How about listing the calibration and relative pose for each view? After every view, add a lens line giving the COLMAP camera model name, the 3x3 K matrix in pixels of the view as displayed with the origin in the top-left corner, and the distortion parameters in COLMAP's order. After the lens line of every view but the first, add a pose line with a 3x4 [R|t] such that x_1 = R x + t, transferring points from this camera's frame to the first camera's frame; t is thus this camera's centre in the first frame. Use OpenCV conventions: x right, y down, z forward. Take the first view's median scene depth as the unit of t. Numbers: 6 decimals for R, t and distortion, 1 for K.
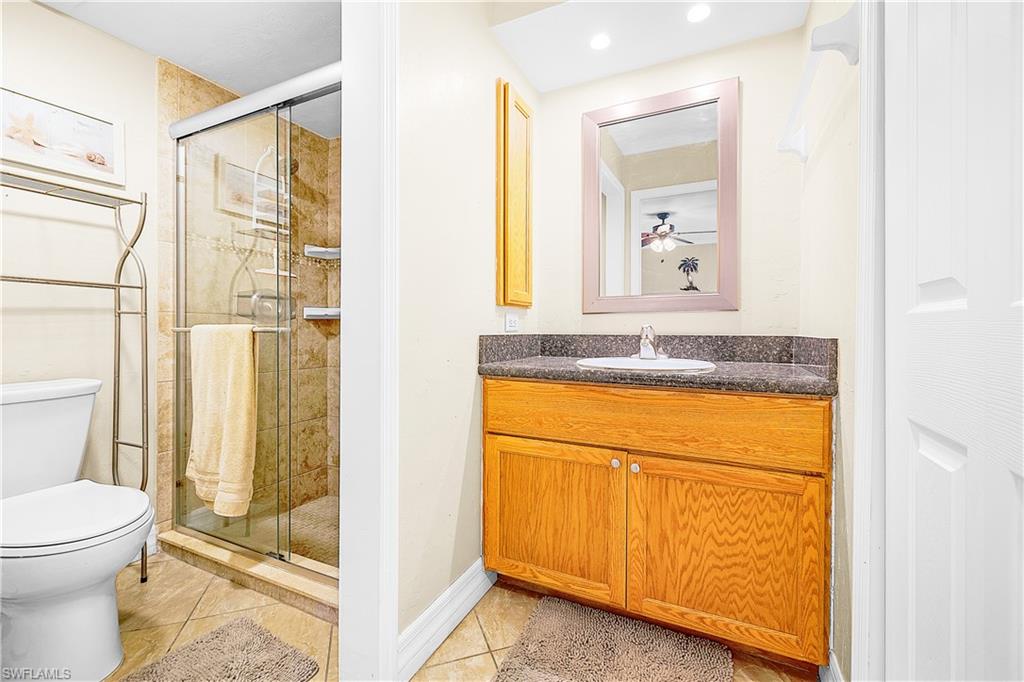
lens RADIAL K [[438.8, 0, 516.6], [0, 438.8, 332.8], [0, 0, 1]] dist [-0.000803, -0.000279]
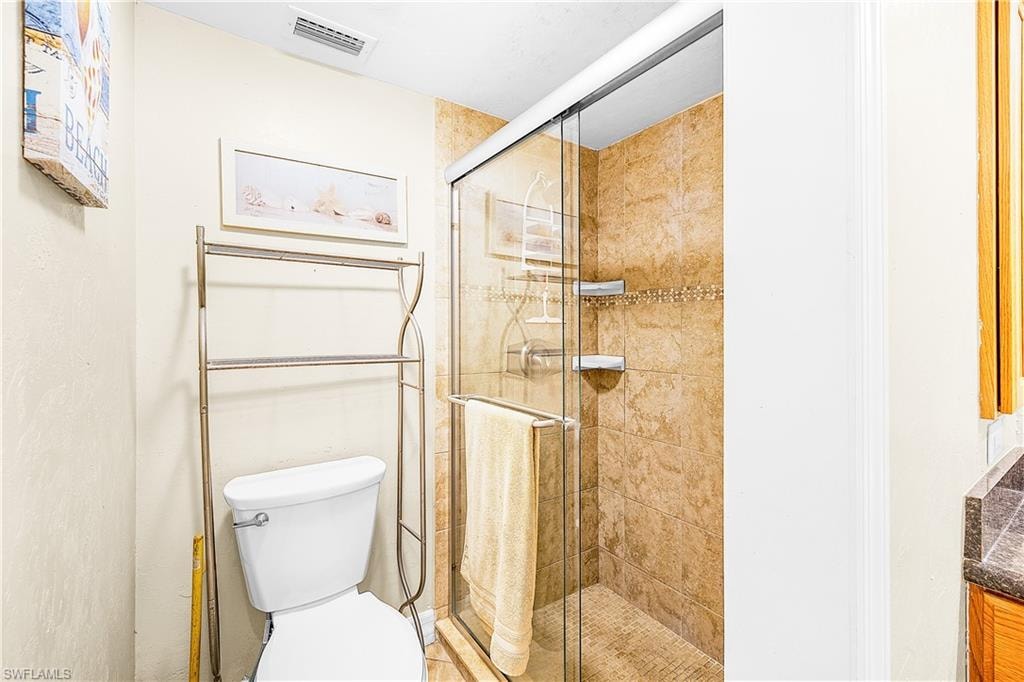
lens RADIAL K [[438.8, 0, 516.6], [0, 438.8, 332.8], [0, 0, 1]] dist [-0.000803, -0.000279]
pose [[0.870664, -0.001379, -0.491875, -0.215538], [0.002057, 0.999998, 0.000837, -0.134822], [0.491873, -0.001740, 0.870665, 0.280711]]
